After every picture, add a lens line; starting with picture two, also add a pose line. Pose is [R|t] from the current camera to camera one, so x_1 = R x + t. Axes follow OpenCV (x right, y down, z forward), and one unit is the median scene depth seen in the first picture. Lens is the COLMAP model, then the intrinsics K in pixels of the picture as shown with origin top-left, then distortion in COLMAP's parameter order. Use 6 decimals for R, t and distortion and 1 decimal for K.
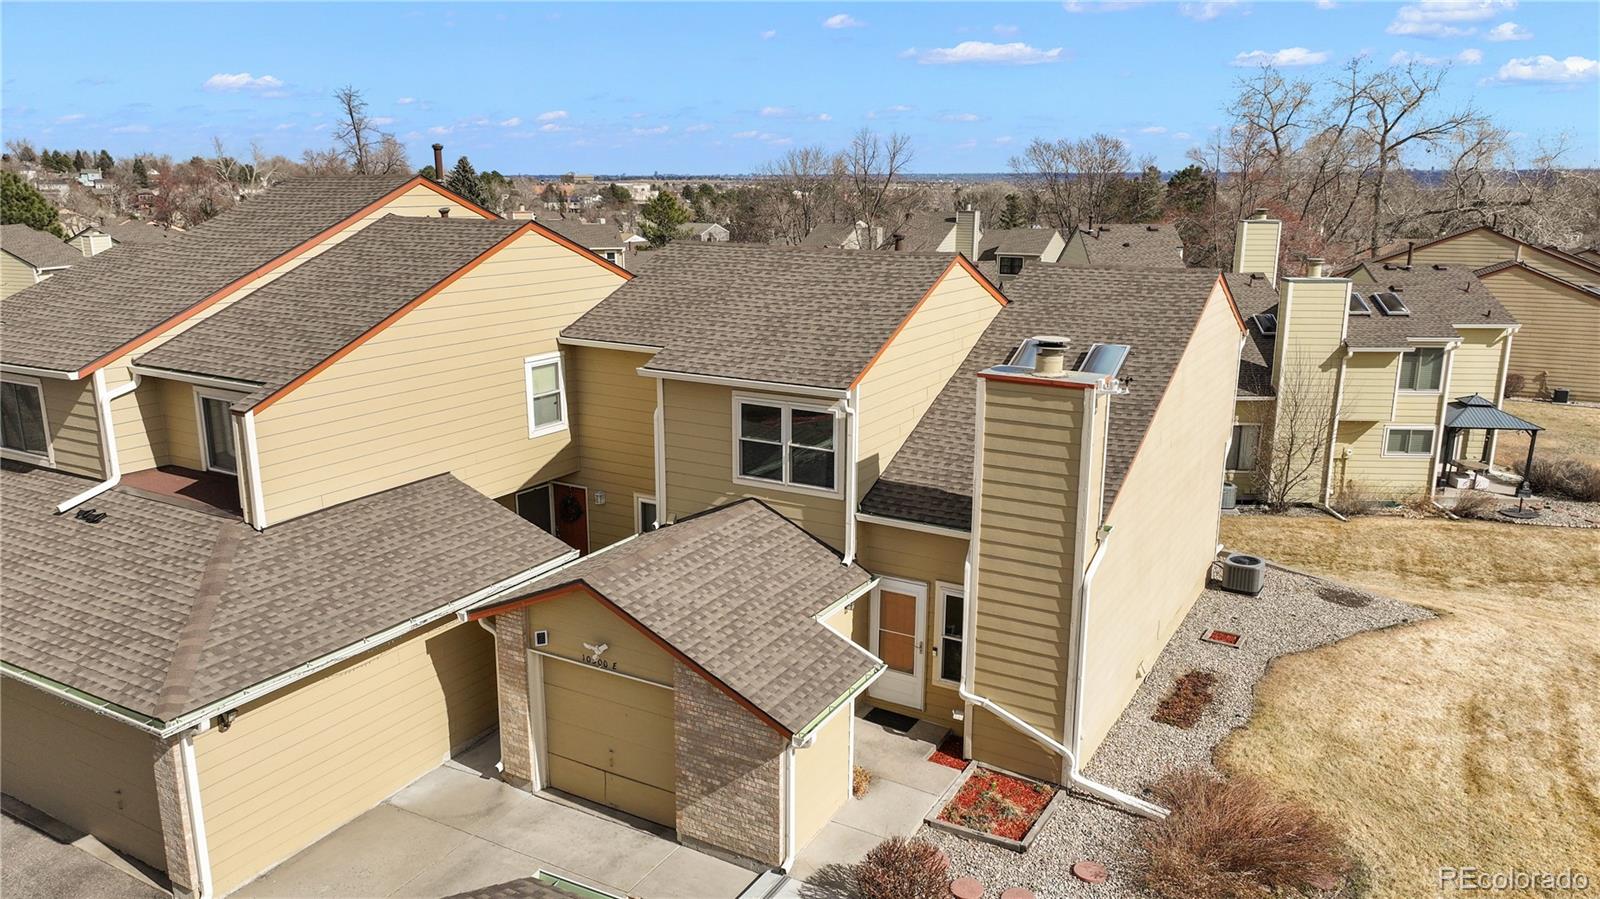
lens RADIAL K [[1142.0, 0, 799.7], [0, 1142.0, 443.2], [0, 0, 1]] dist [0.003153, 0.006407]
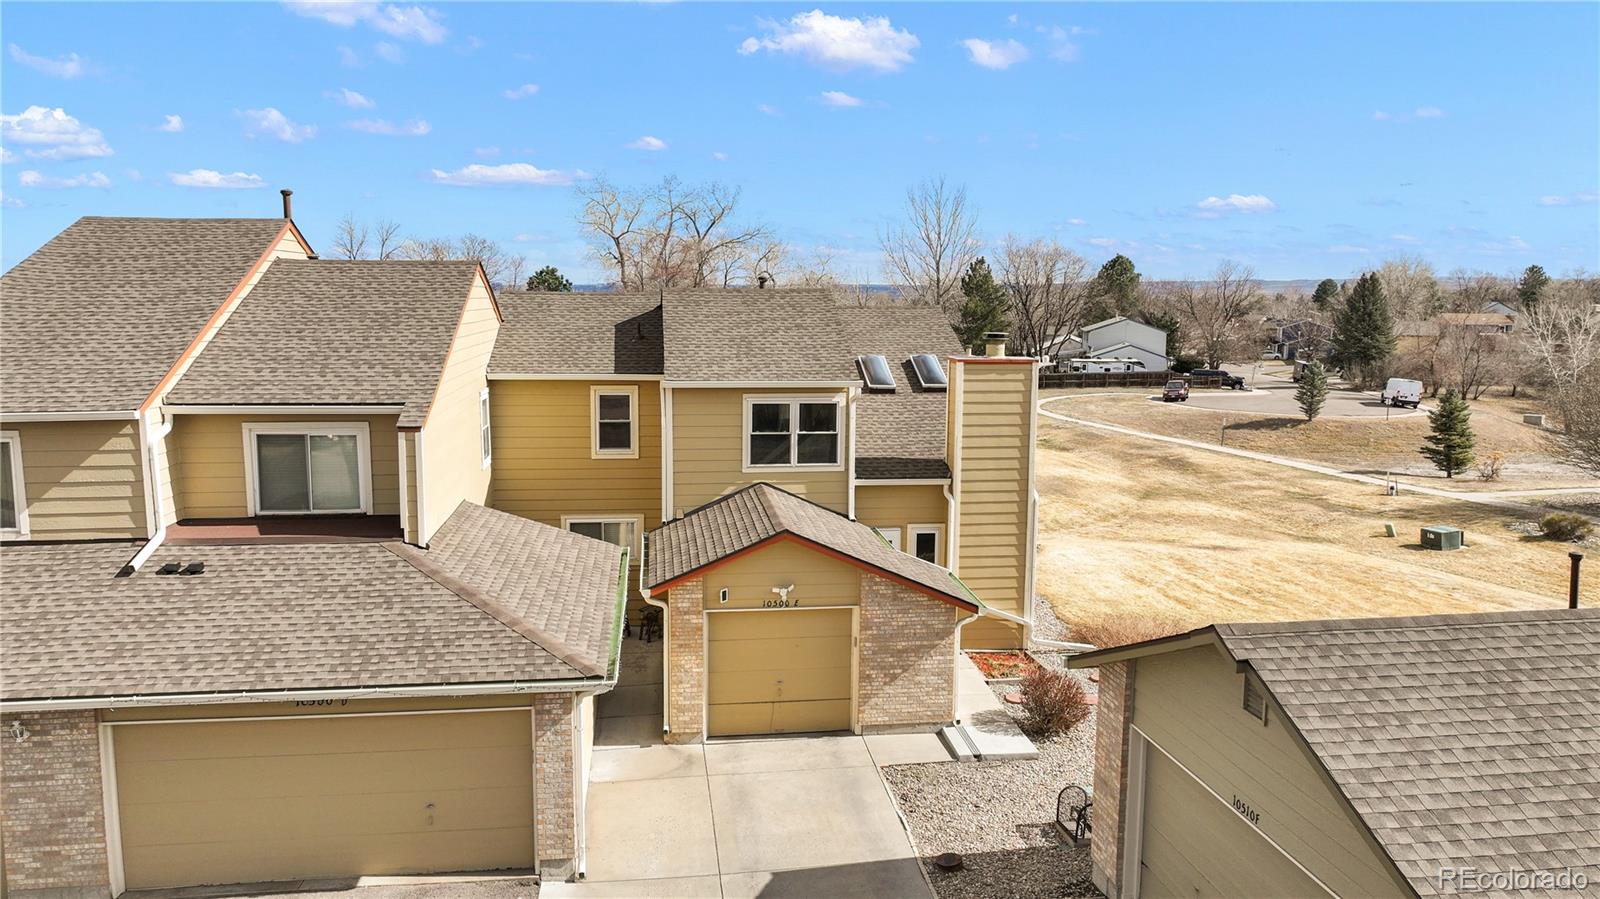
lens RADIAL K [[1142.0, 0, 796.6], [0, 1142.0, 455.1], [0, 0, 1]] dist [0.003153, 0.006407]
pose [[0.799706, -0.084848, 0.594366, -0.755156], [0.135673, 0.989895, -0.041234, 0.076922], [-0.584862, 0.113614, 0.803137, 0.001682]]
